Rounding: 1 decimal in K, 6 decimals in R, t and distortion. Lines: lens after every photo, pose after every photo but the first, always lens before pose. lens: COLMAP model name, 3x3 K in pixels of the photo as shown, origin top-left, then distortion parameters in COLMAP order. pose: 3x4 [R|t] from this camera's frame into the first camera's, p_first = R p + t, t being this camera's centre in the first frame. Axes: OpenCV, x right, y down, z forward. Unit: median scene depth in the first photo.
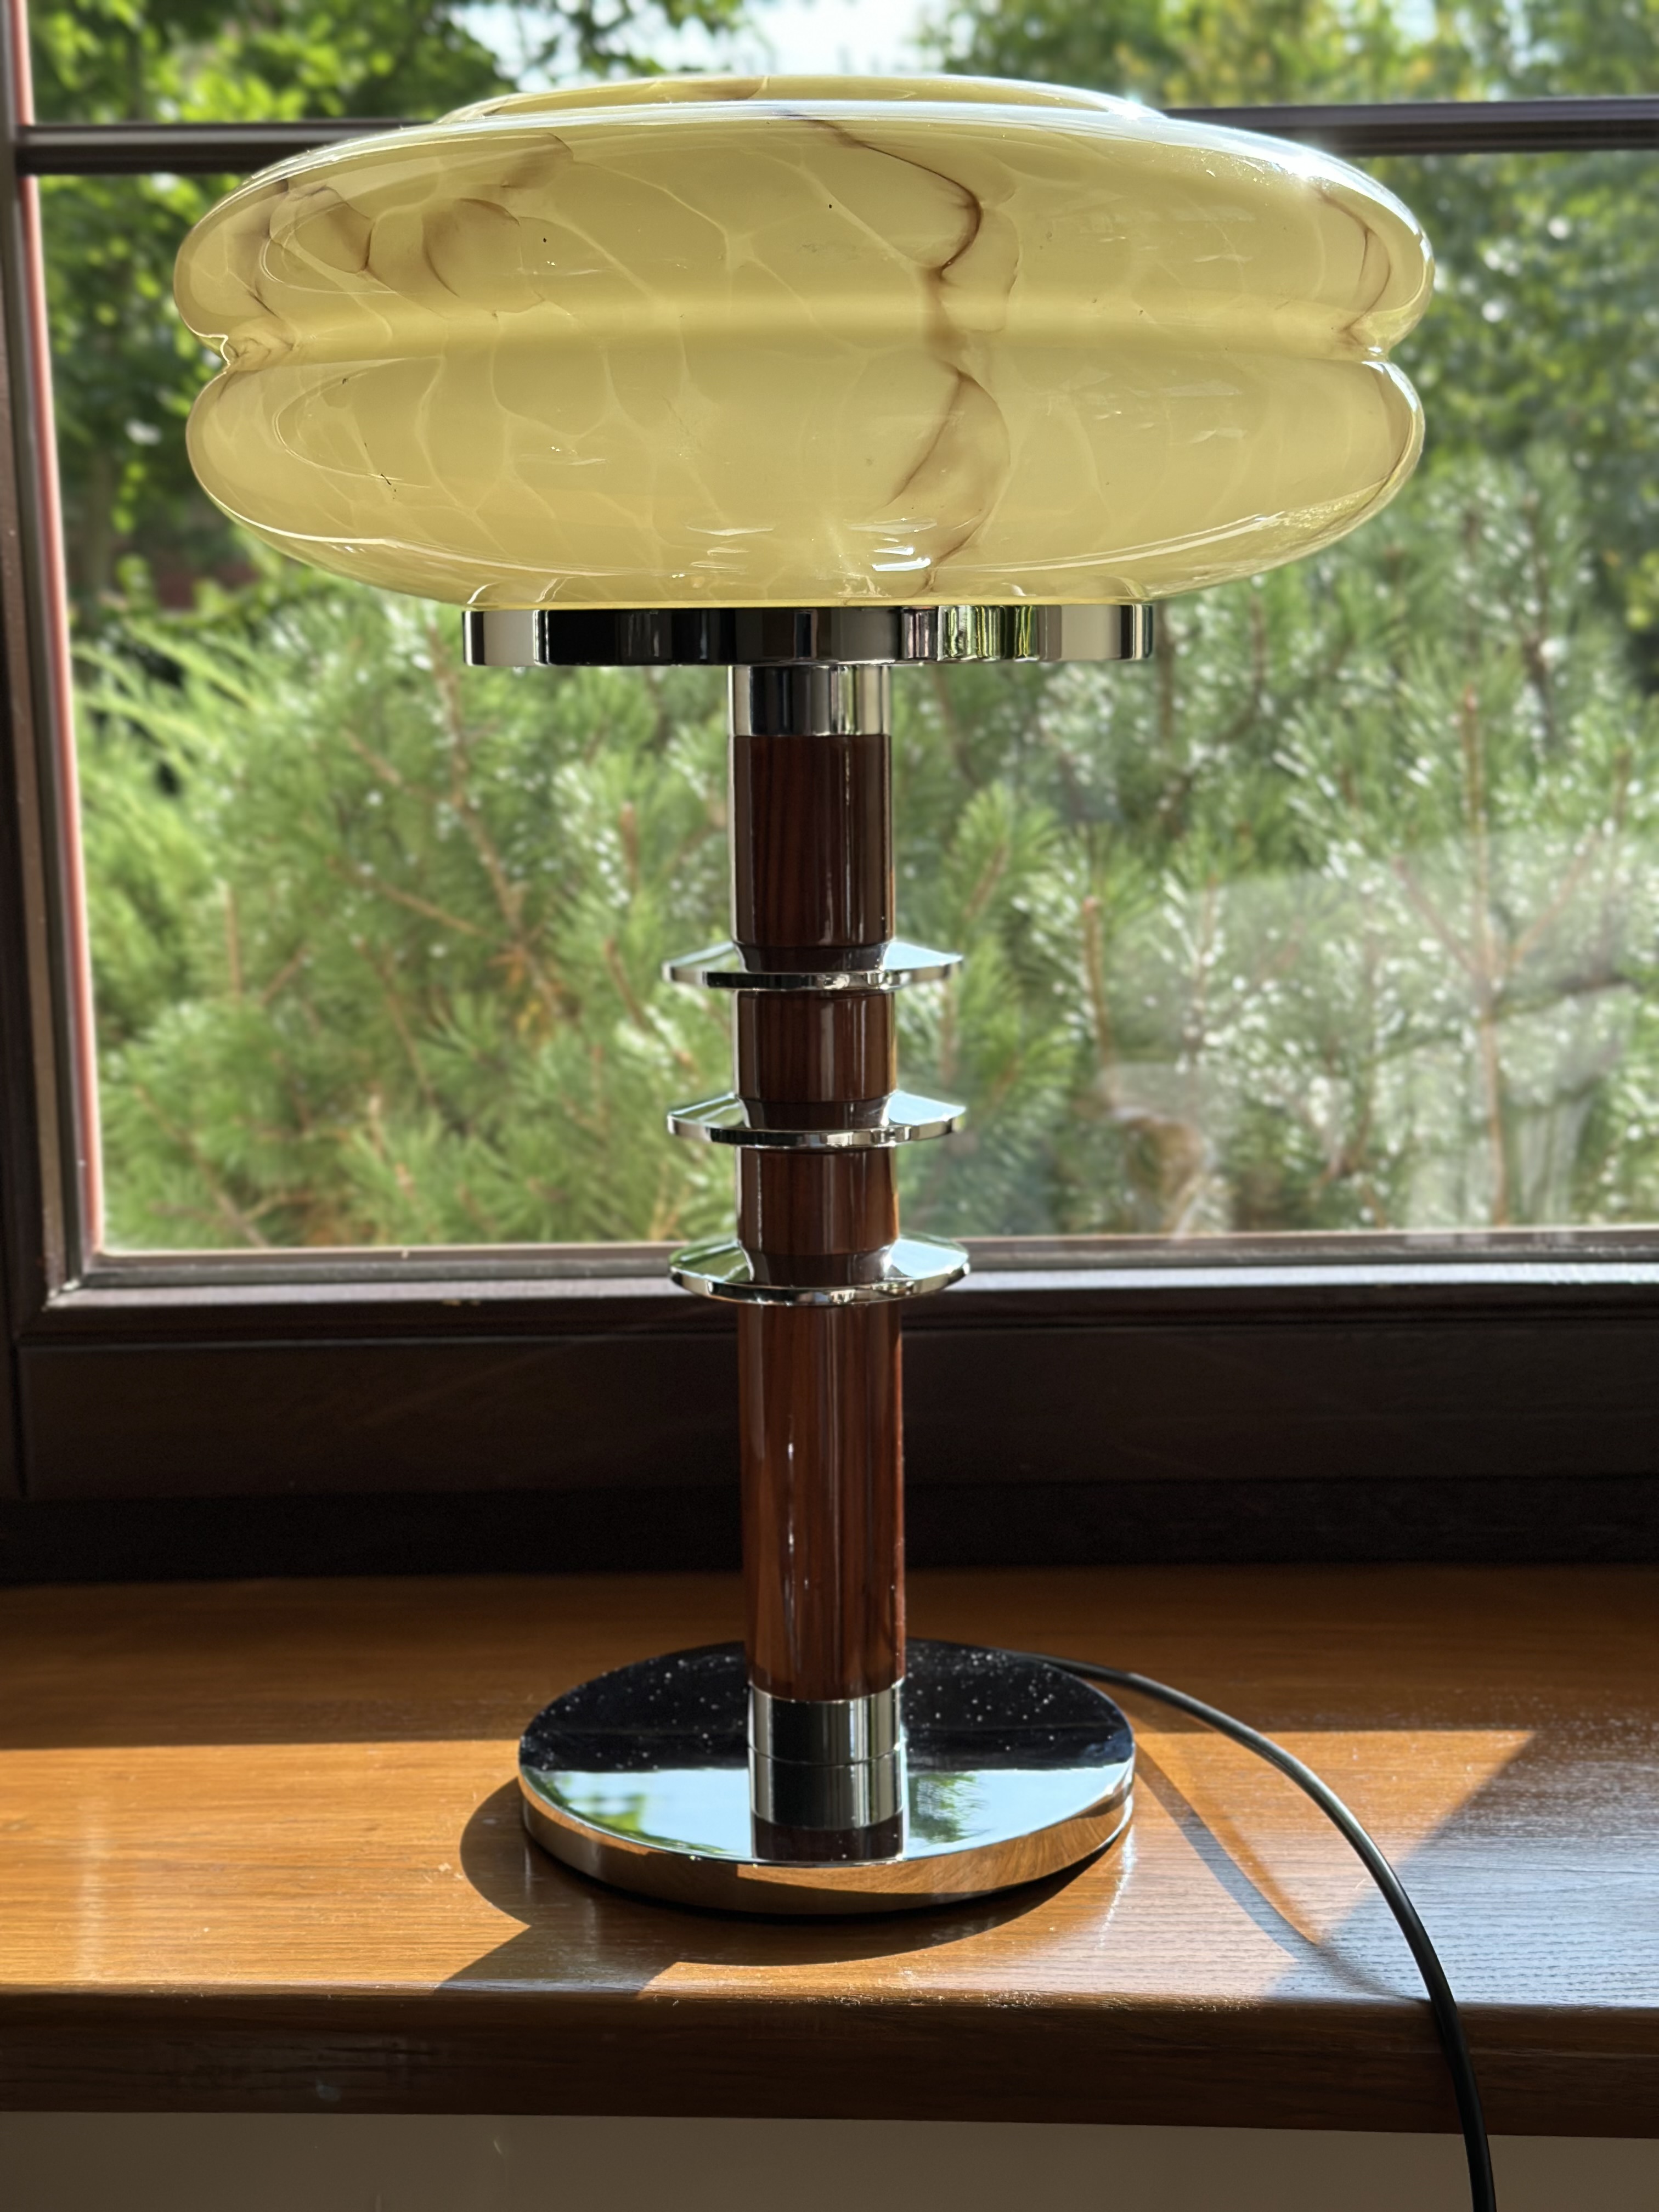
lens RADIAL K [[3104.4, 0, 828.7], [0, 3104.4, 1118.6], [0, 0, 1]] dist [0.119254, 0.000000]
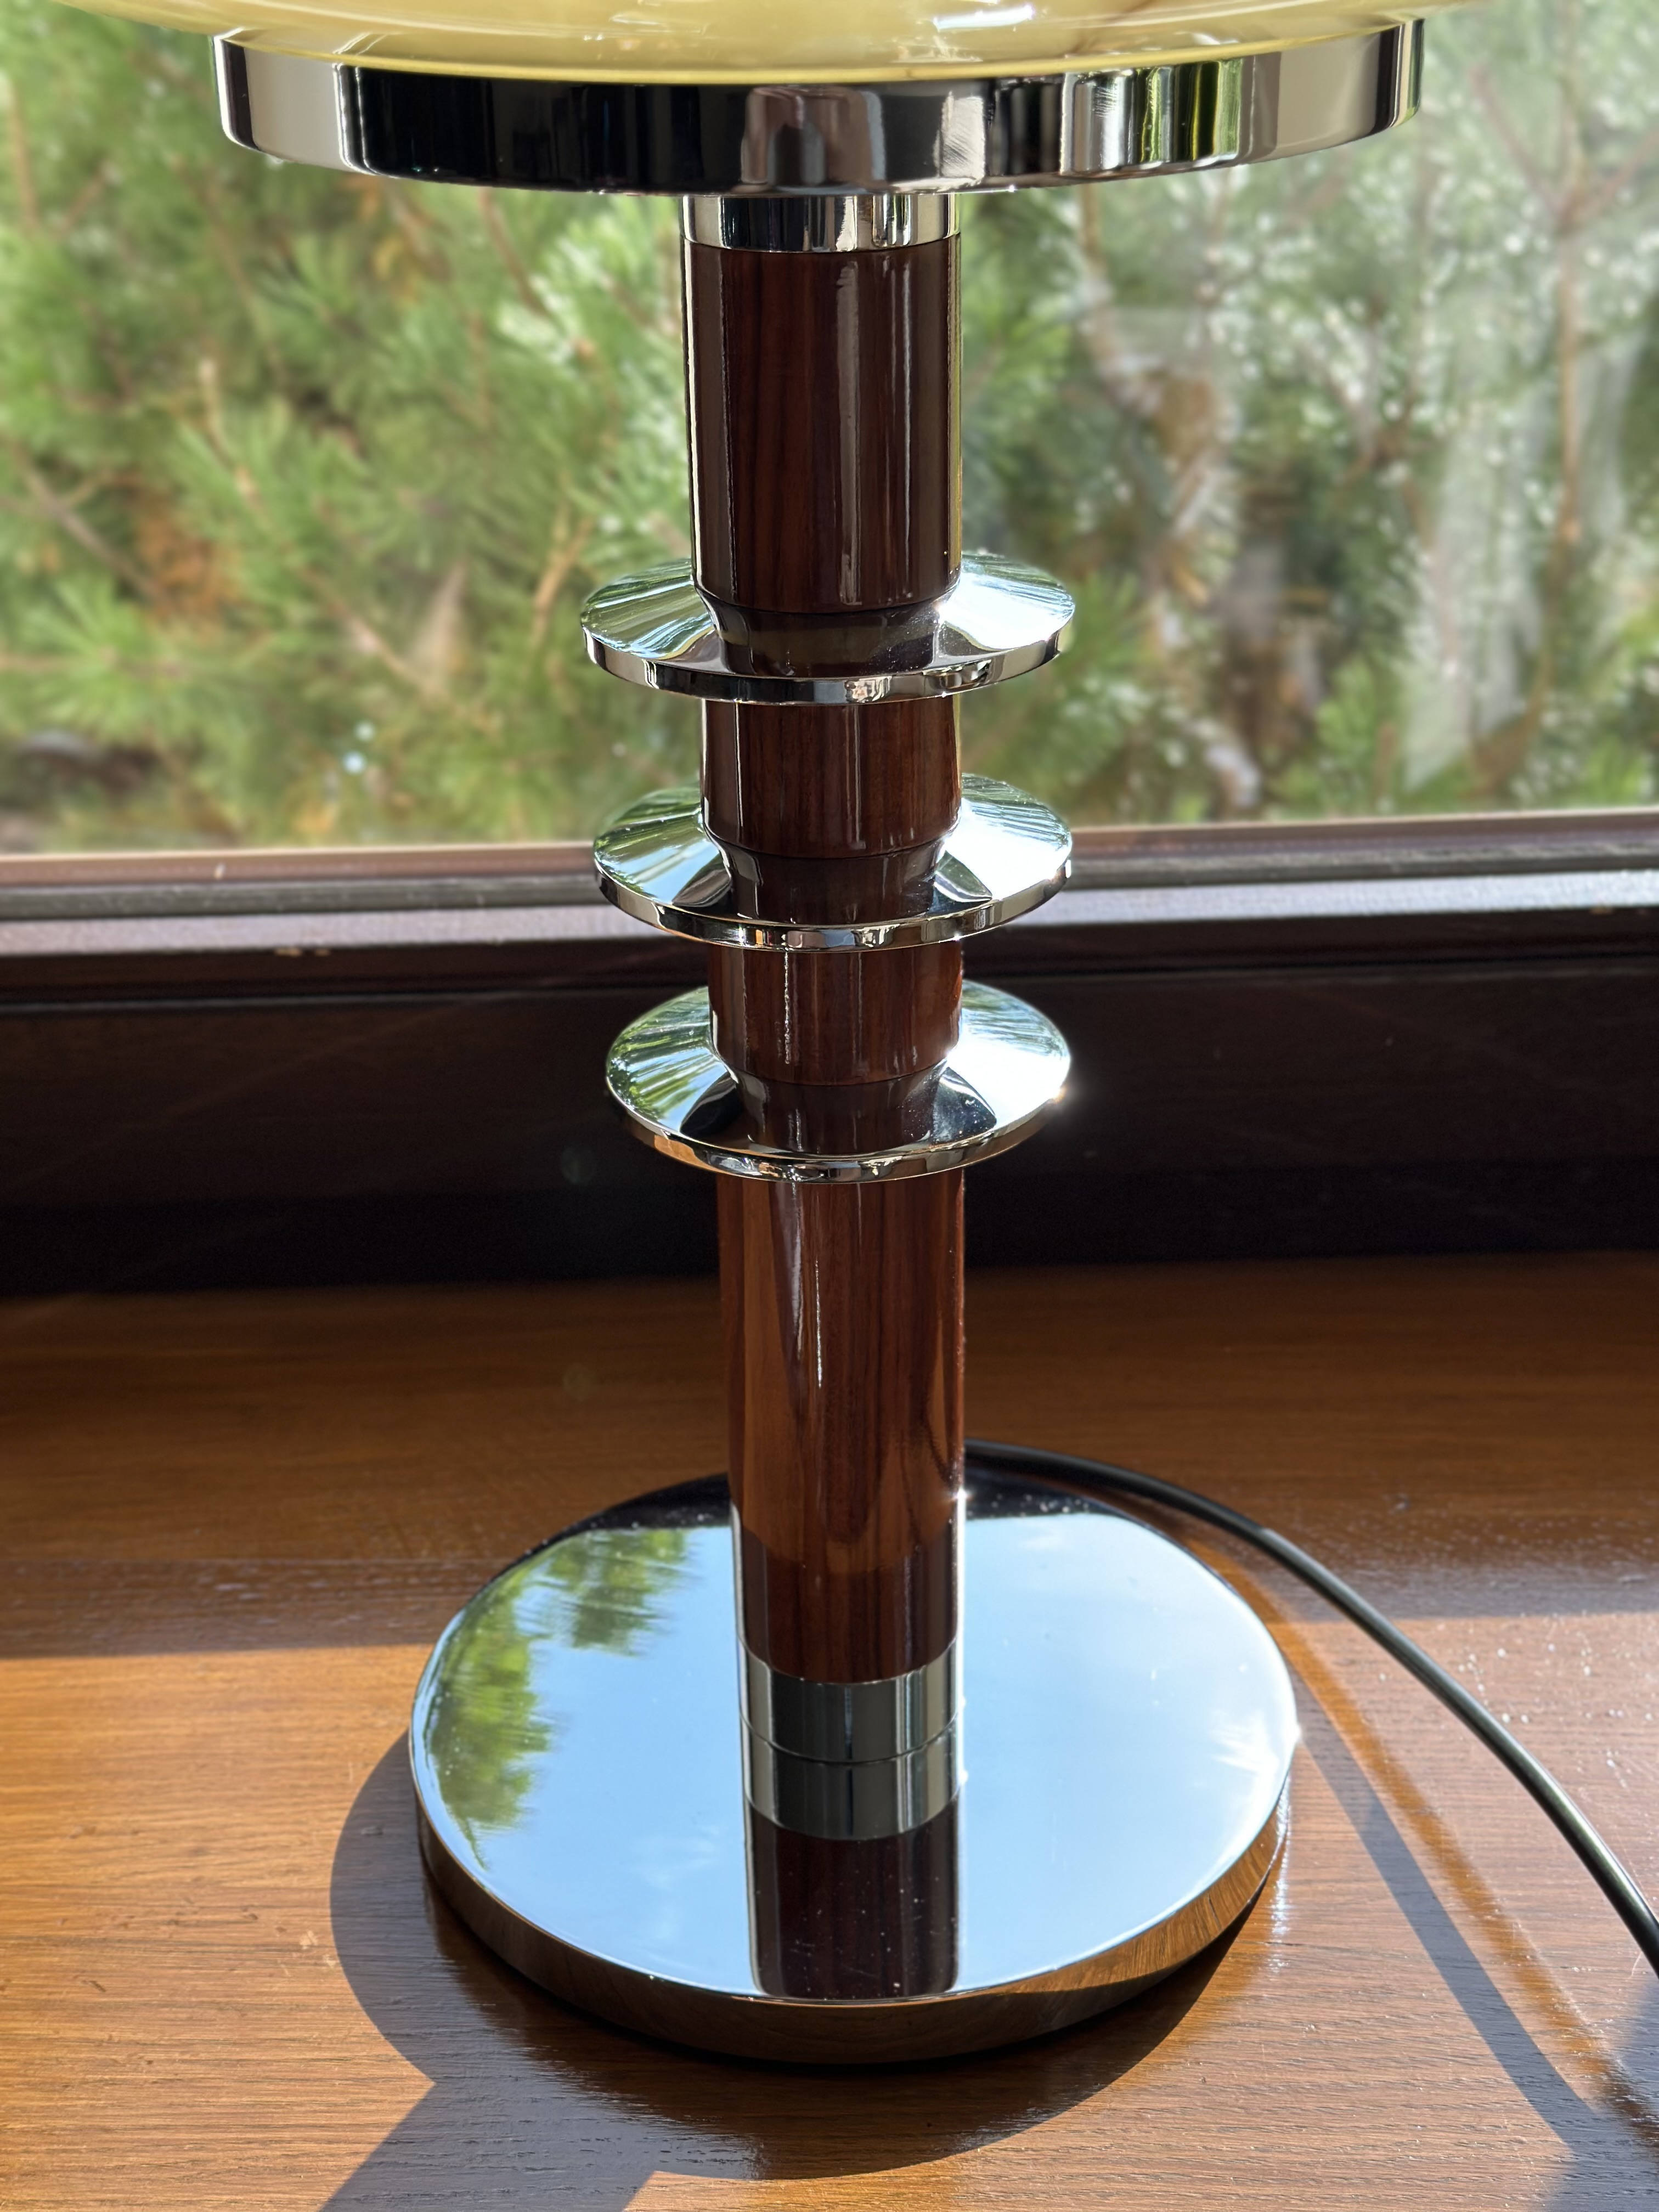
lens RADIAL K [[3104.4, 0, 816.7], [0, 3104.4, 1112.4], [0, 0, 1]] dist [0.119254, 0.000000]
pose [[0.999507, -0.018005, 0.025711, -0.019695], [0.010114, 0.960172, 0.279225, -0.101726], [-0.029714, -0.278828, 0.959881, 0.301323]]
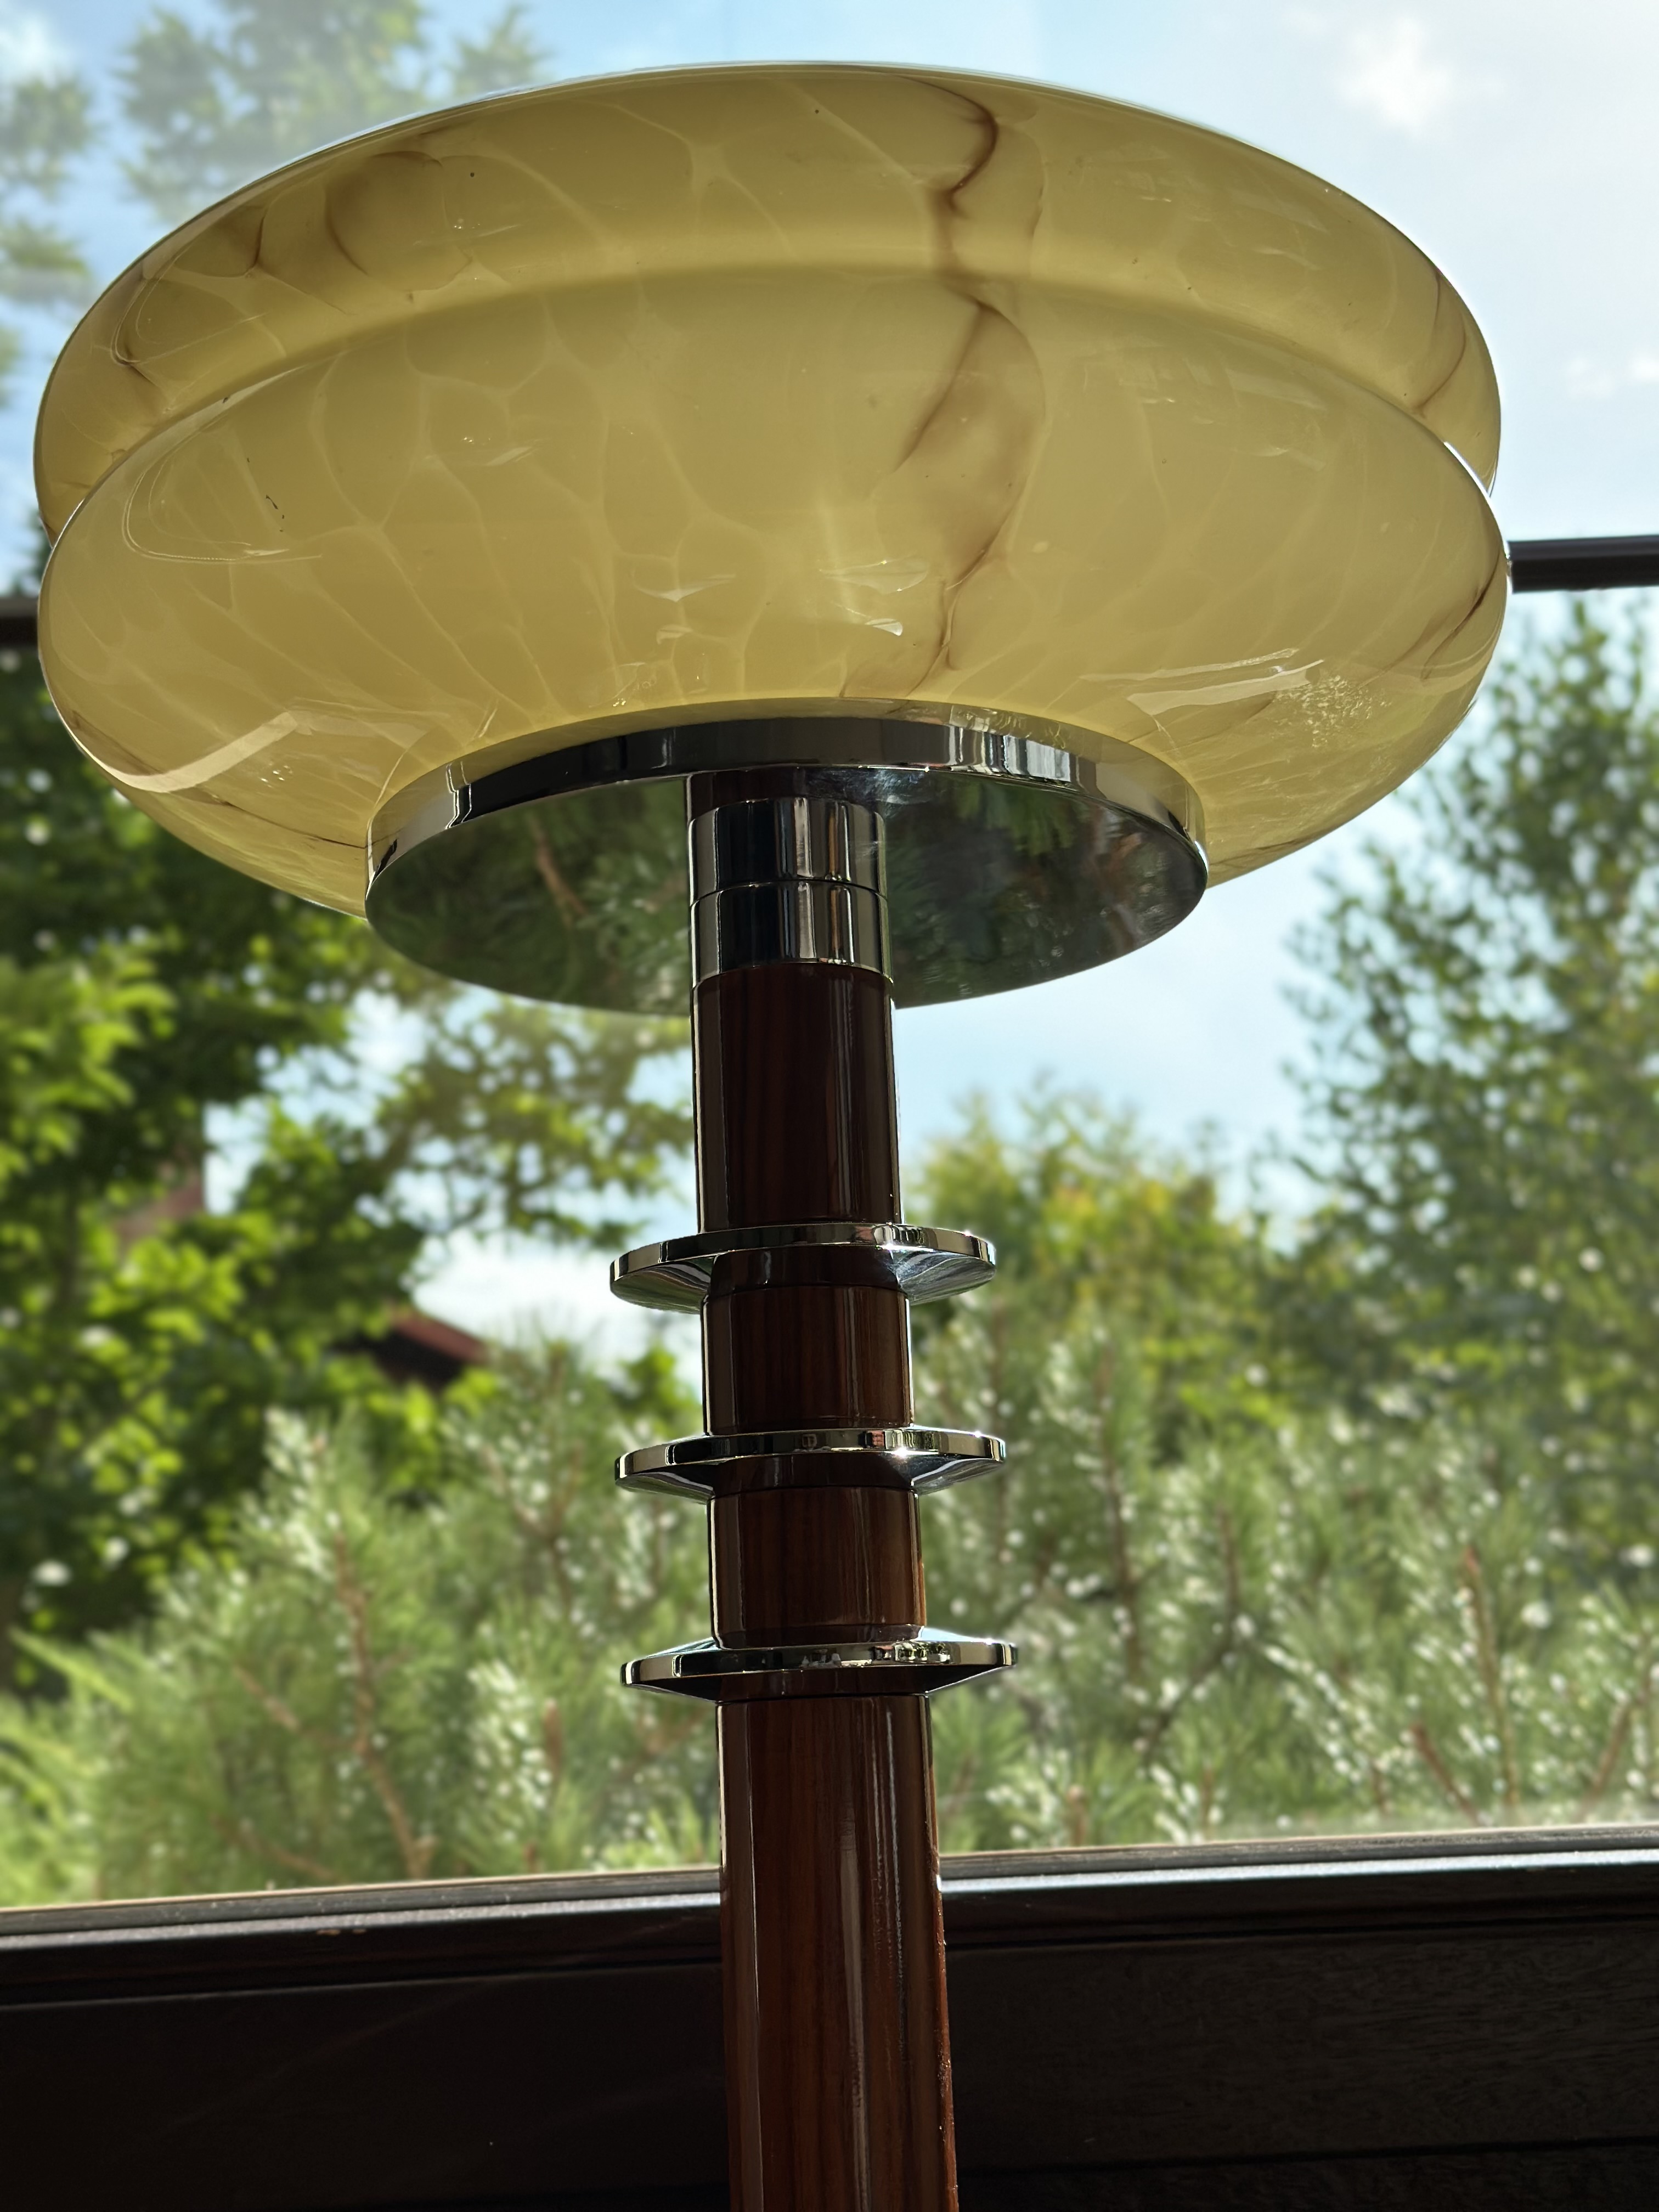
lens RADIAL K [[3104.4, 0, 832.2], [0, 3104.4, 1128.6], [0, 0, 1]] dist [0.119254, 0.000000]
pose [[0.999283, -0.020955, 0.031540, -0.017018], [0.031288, 0.926089, -0.376006, 0.168877], [-0.021329, 0.376724, 0.926080, 0.204639]]
